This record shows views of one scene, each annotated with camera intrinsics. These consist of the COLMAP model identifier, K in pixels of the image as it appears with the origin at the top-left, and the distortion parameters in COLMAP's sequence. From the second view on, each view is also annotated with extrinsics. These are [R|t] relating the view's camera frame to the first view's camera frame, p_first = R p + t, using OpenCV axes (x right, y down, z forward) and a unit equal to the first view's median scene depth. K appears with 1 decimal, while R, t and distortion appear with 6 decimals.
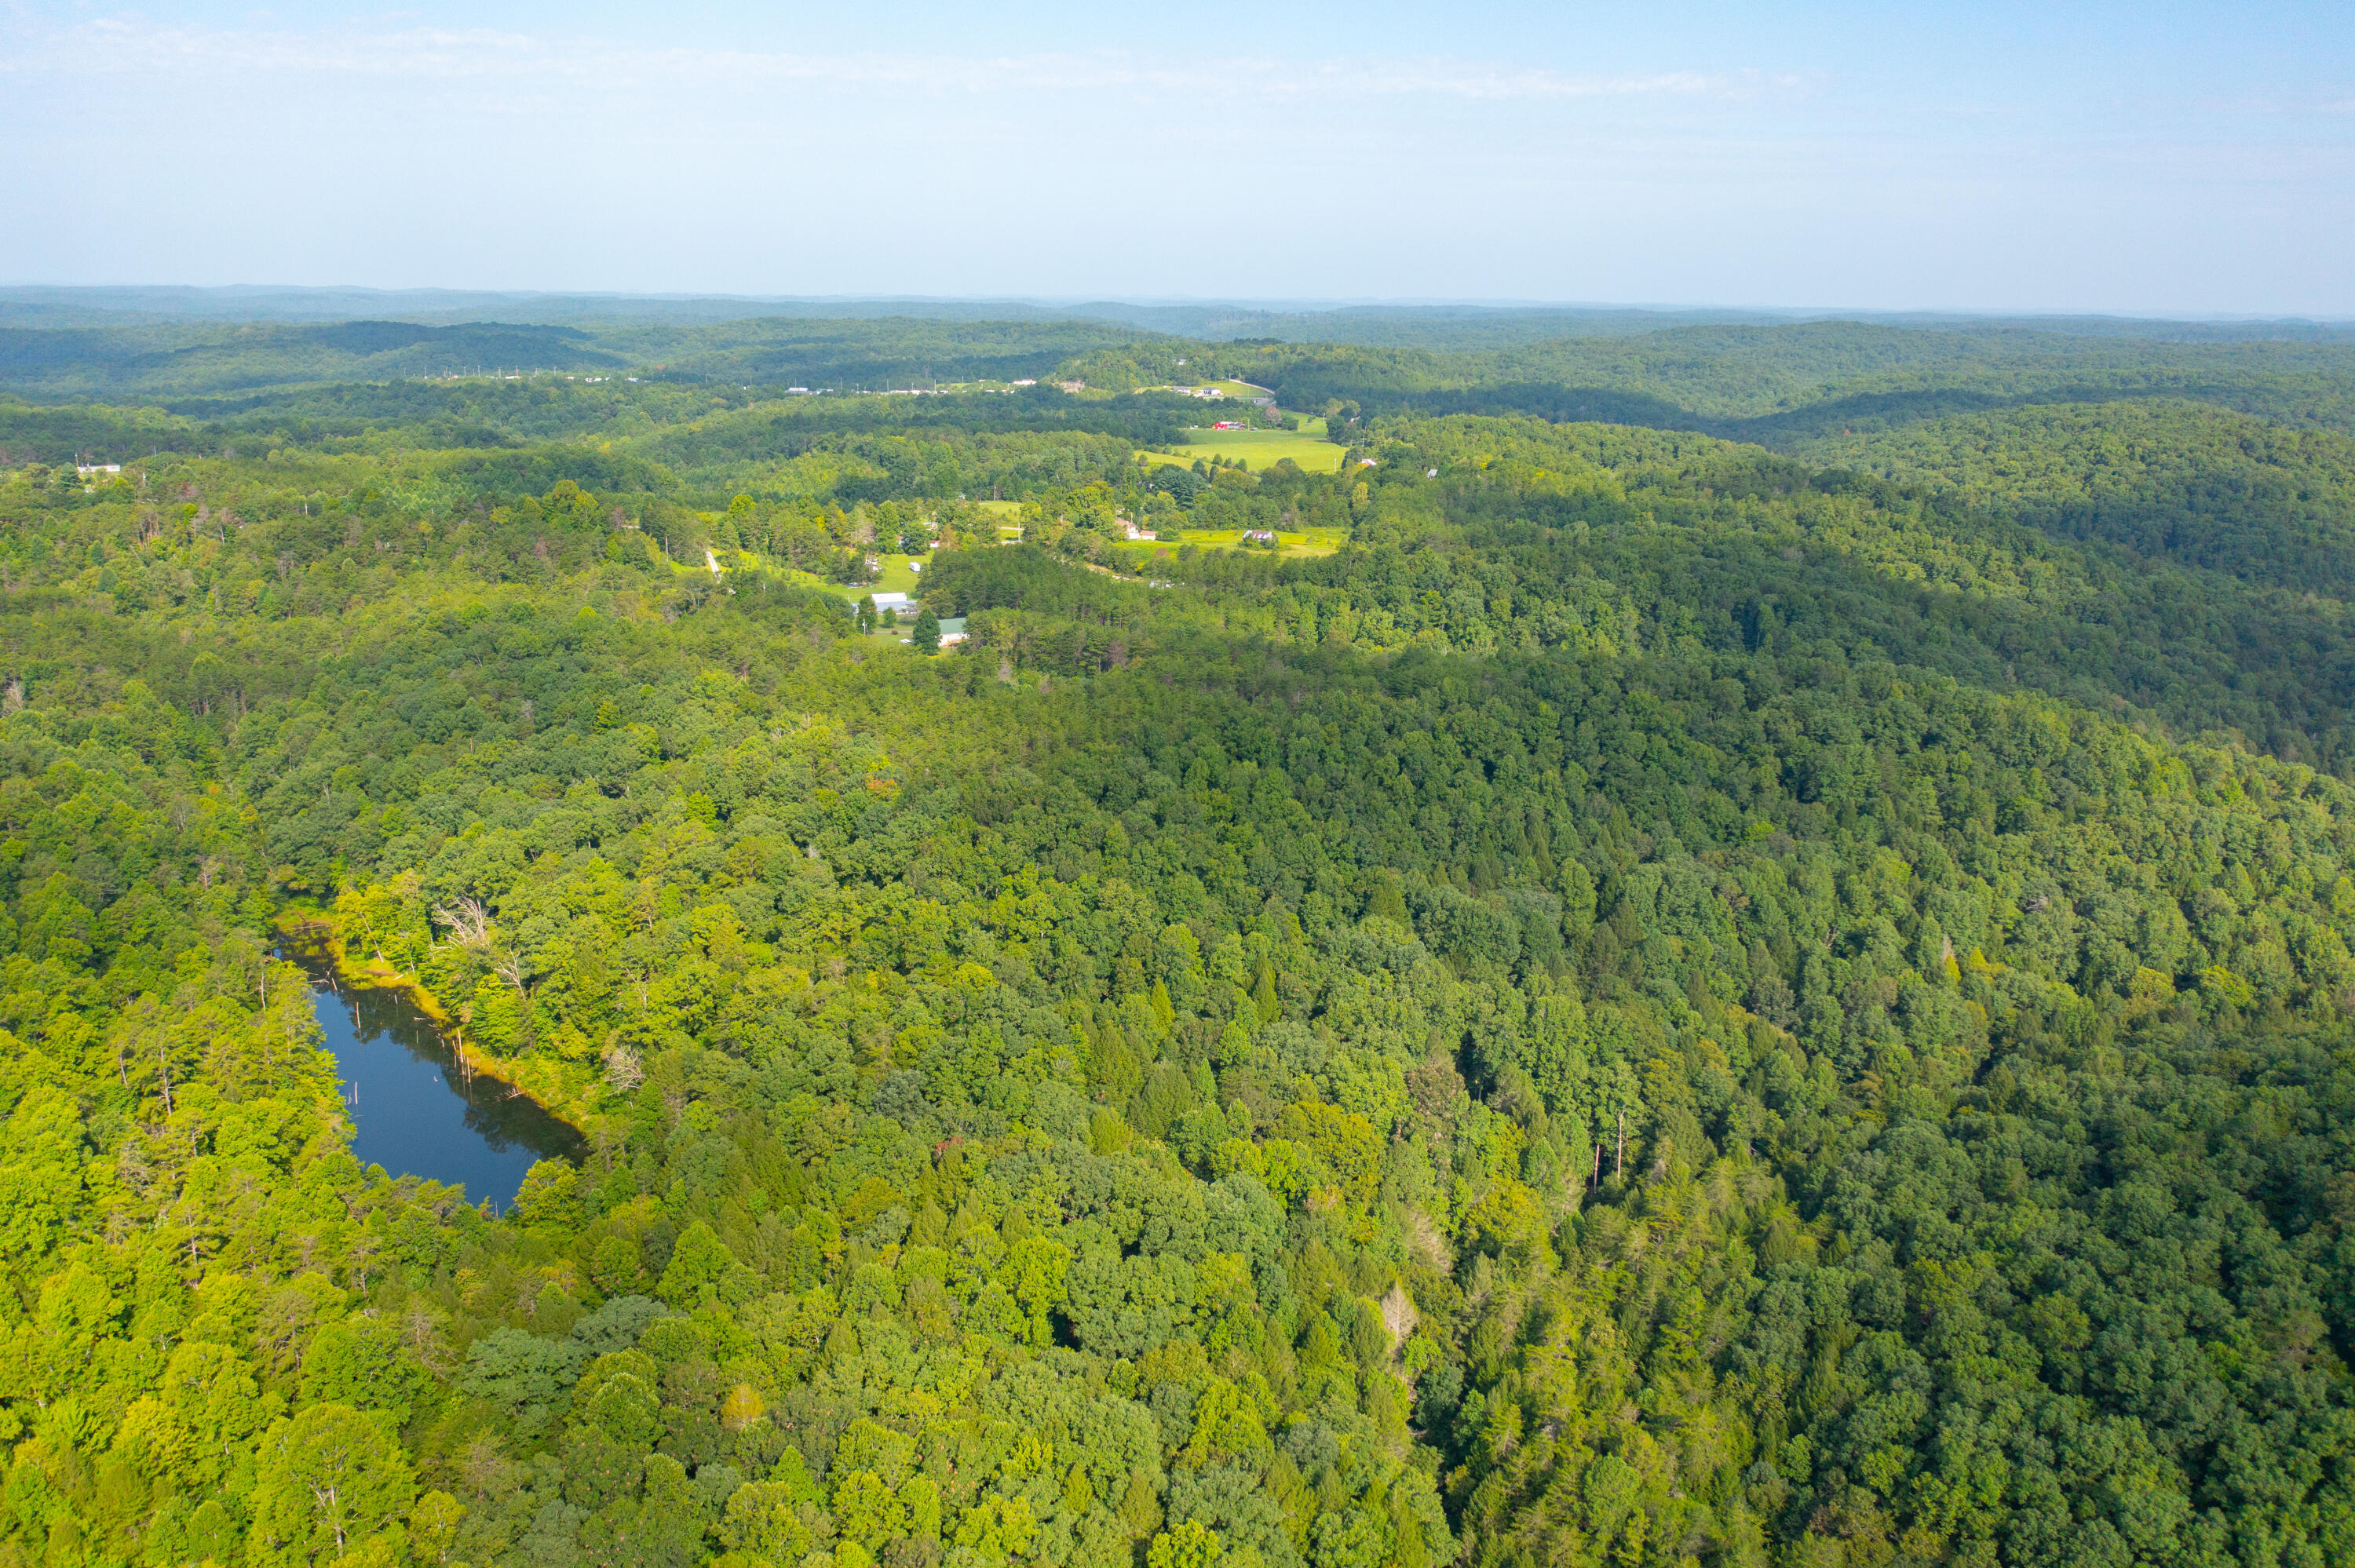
lens RADIAL K [[1850.4, 0, 1171.4], [0, 1850.4, 791.2], [0, 0, 1]] dist [-0.015842, 0.007013]
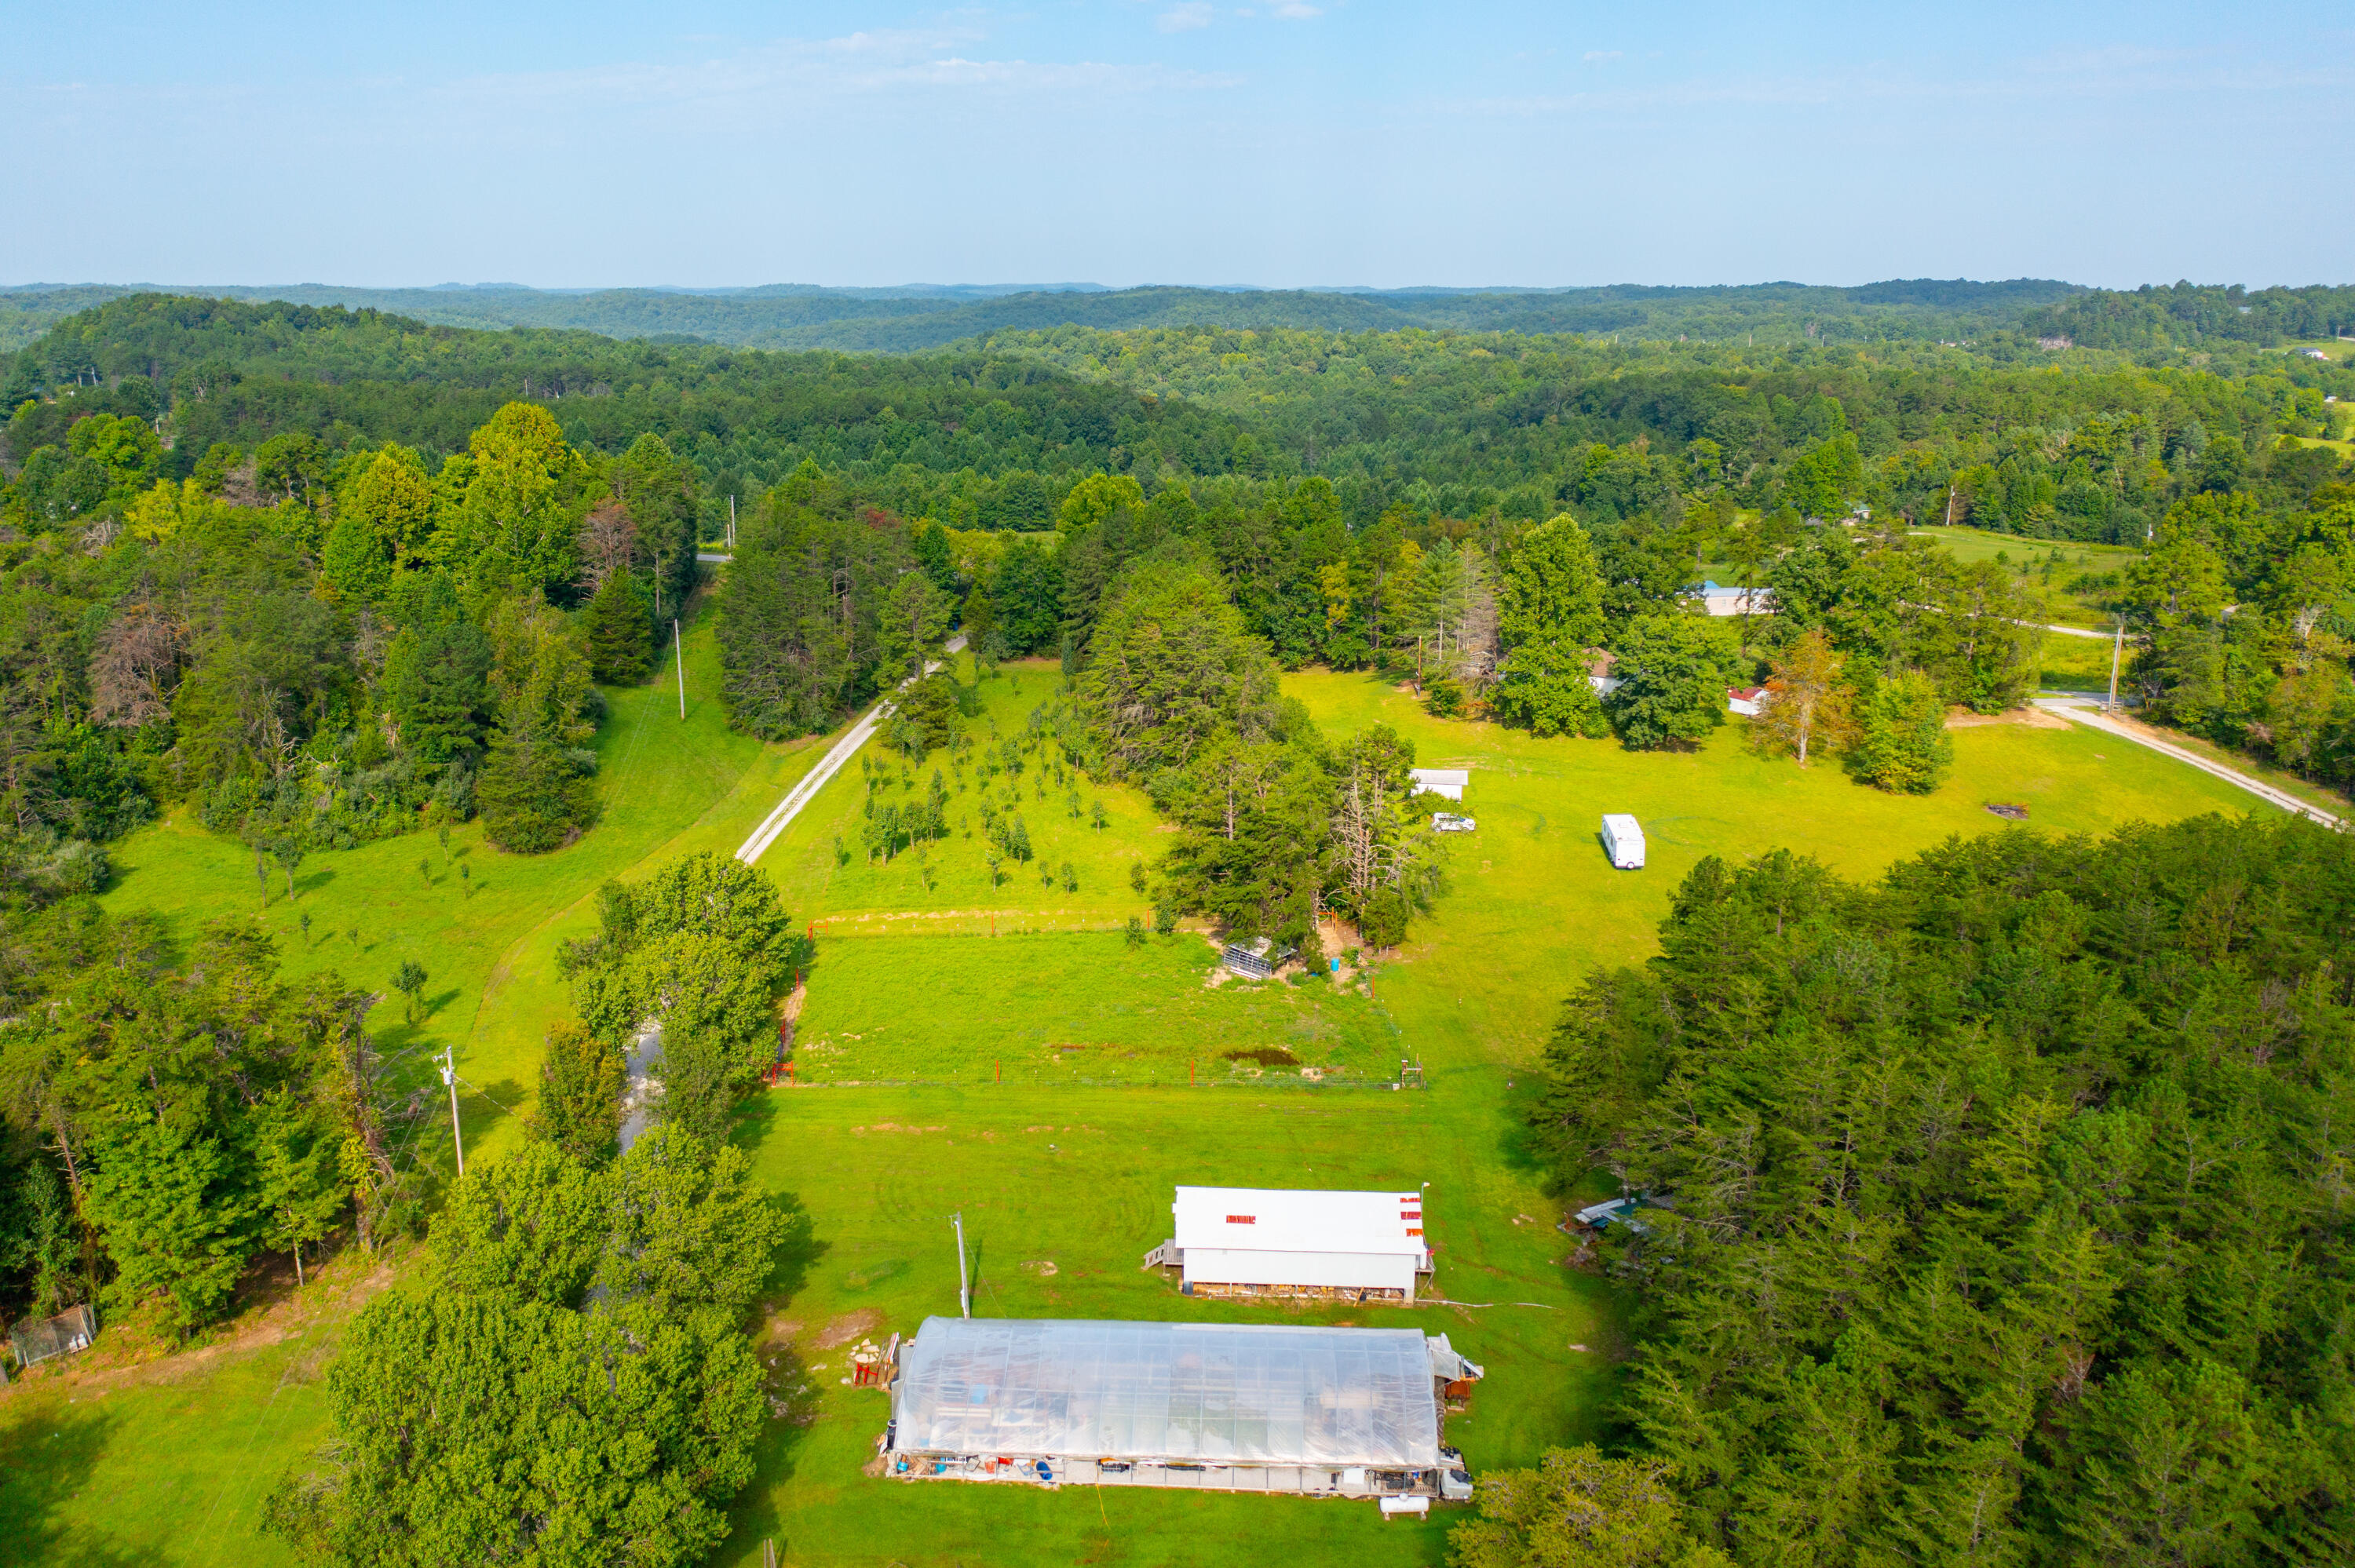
lens RADIAL K [[1850.4, 0, 1171.4], [0, 1850.4, 791.2], [0, 0, 1]] dist [-0.015842, 0.007013]
pose [[0.897890, 0.104047, -0.427747, -0.087282], [-0.105516, 0.994209, 0.020346, -0.114160], [0.427387, 0.026866, 0.903670, 0.717428]]
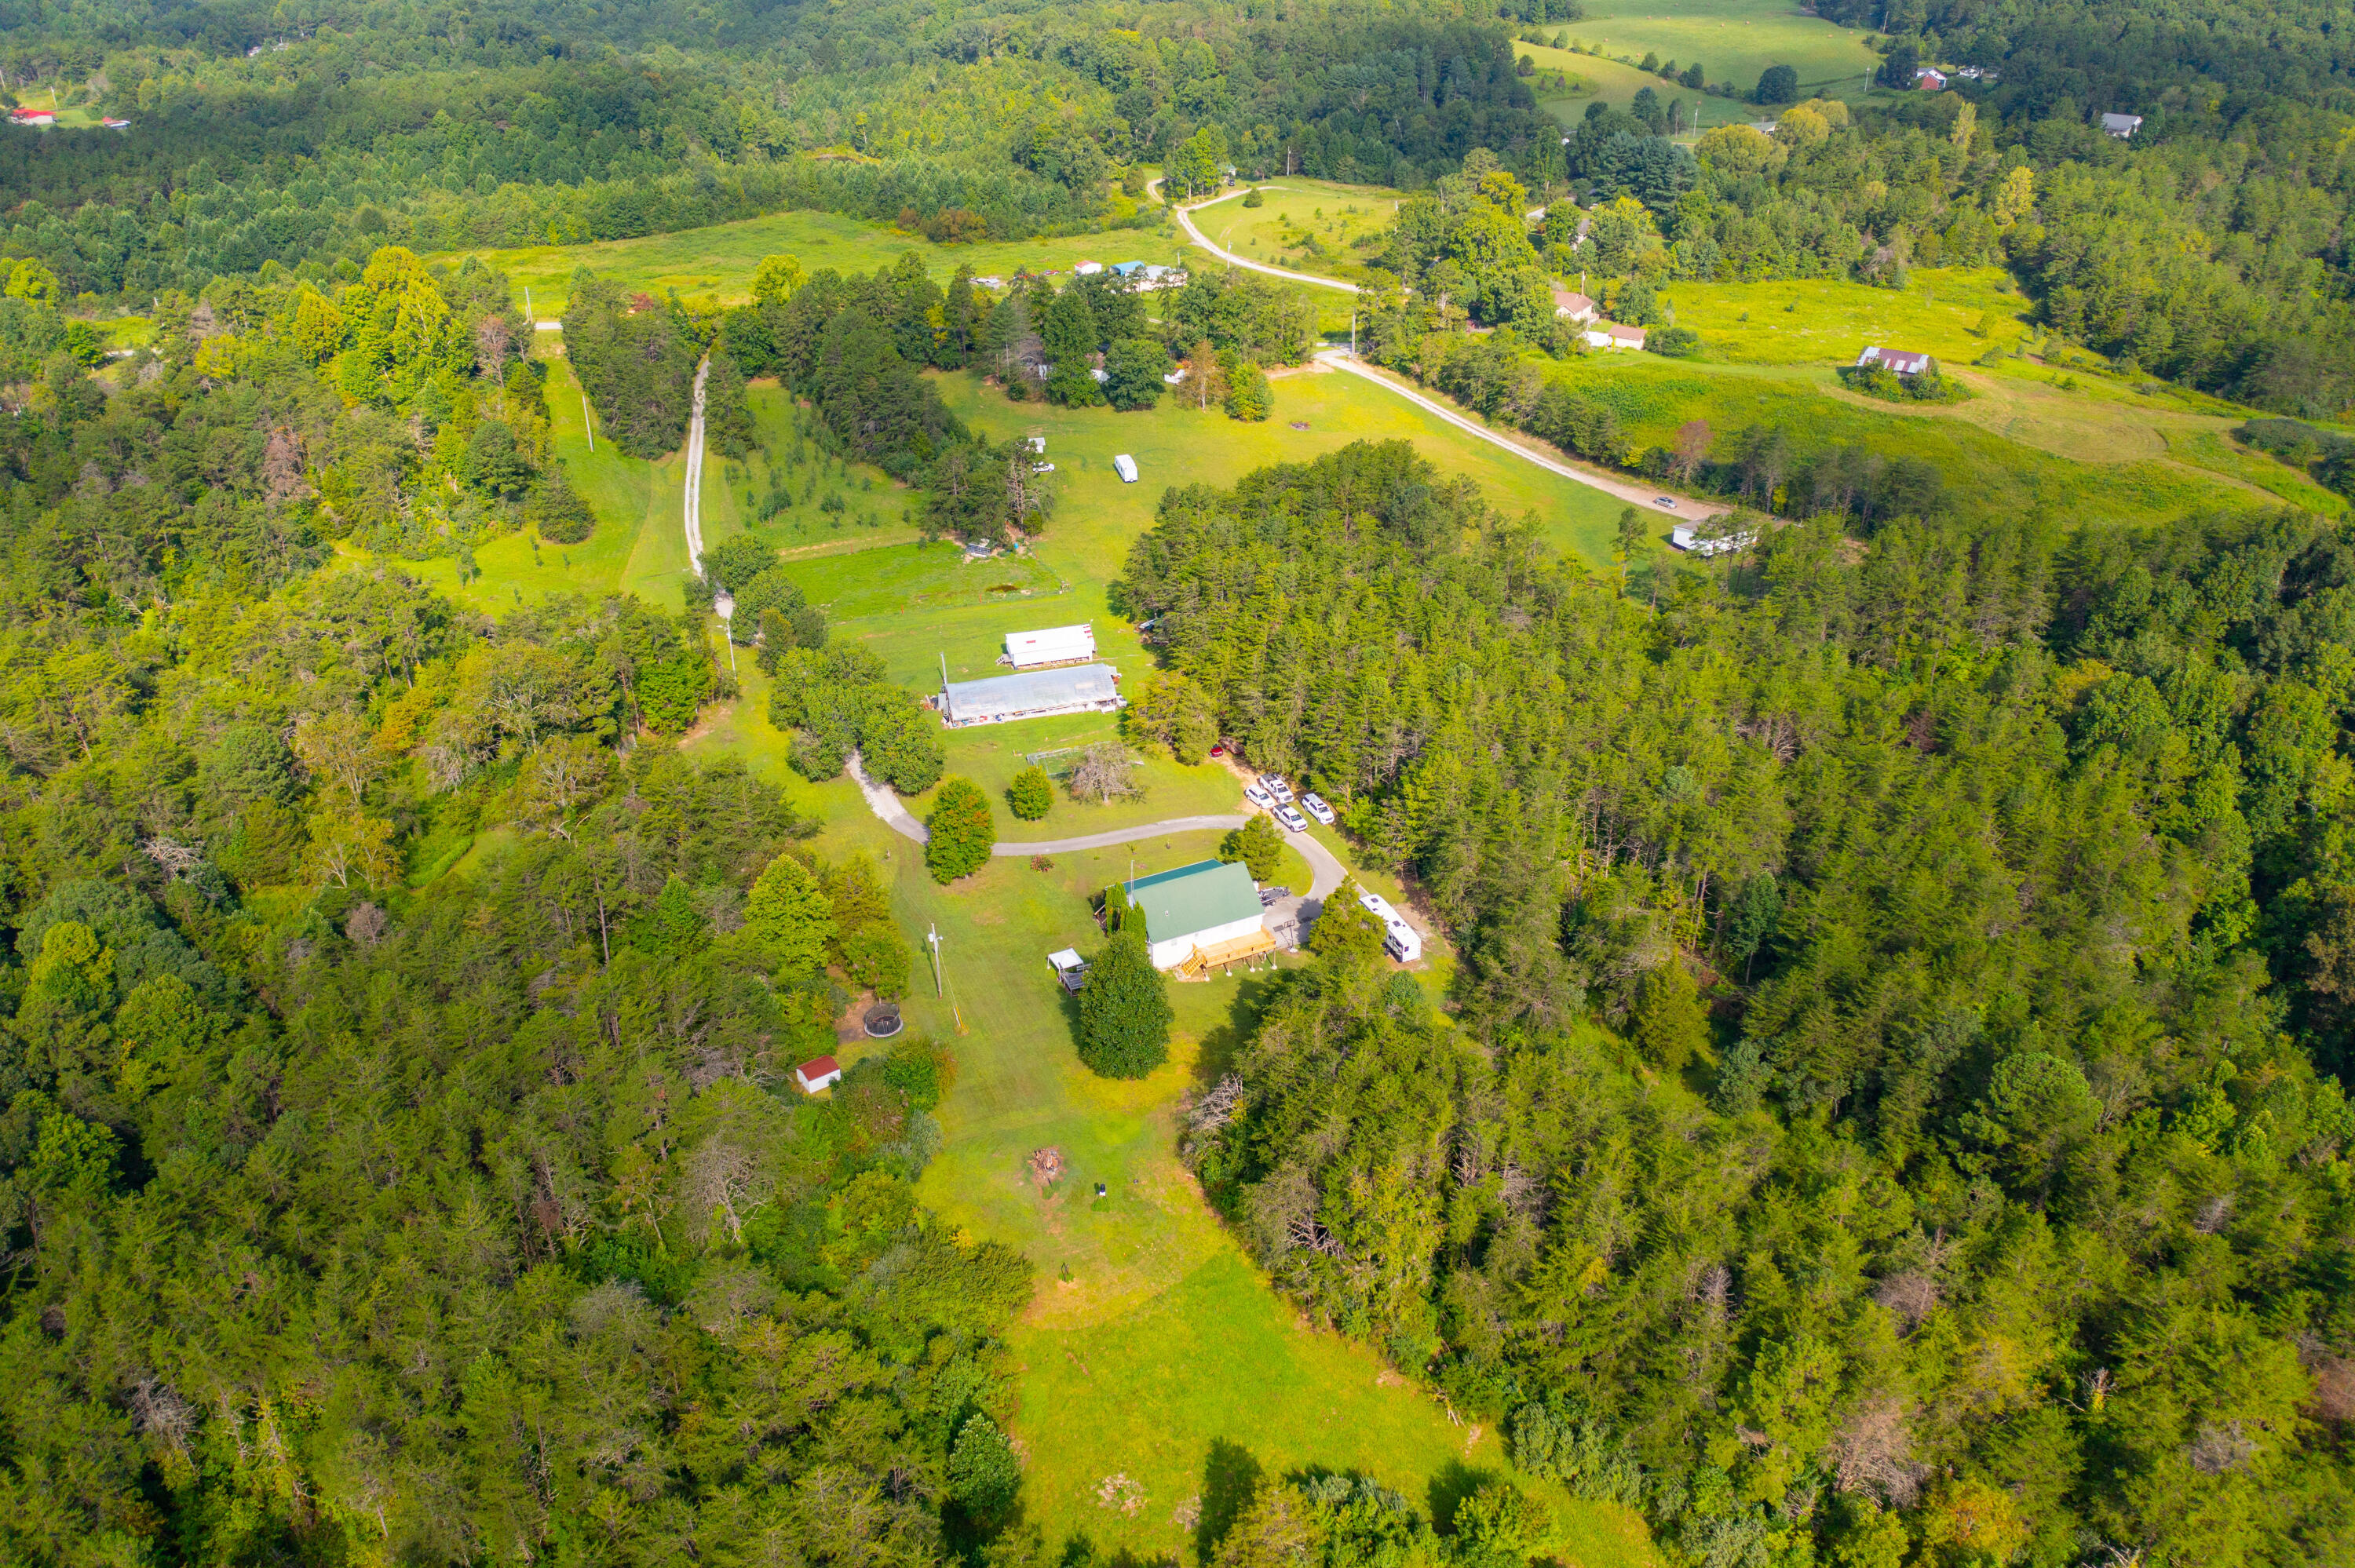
lens RADIAL K [[1850.4, 0, 1171.4], [0, 1850.4, 791.2], [0, 0, 1]] dist [-0.015842, 0.007013]
pose [[0.990502, 0.040589, -0.131372, -0.060935], [-0.007348, 0.969698, 0.244194, -0.140303], [0.137302, -0.240909, 0.960786, 0.506948]]
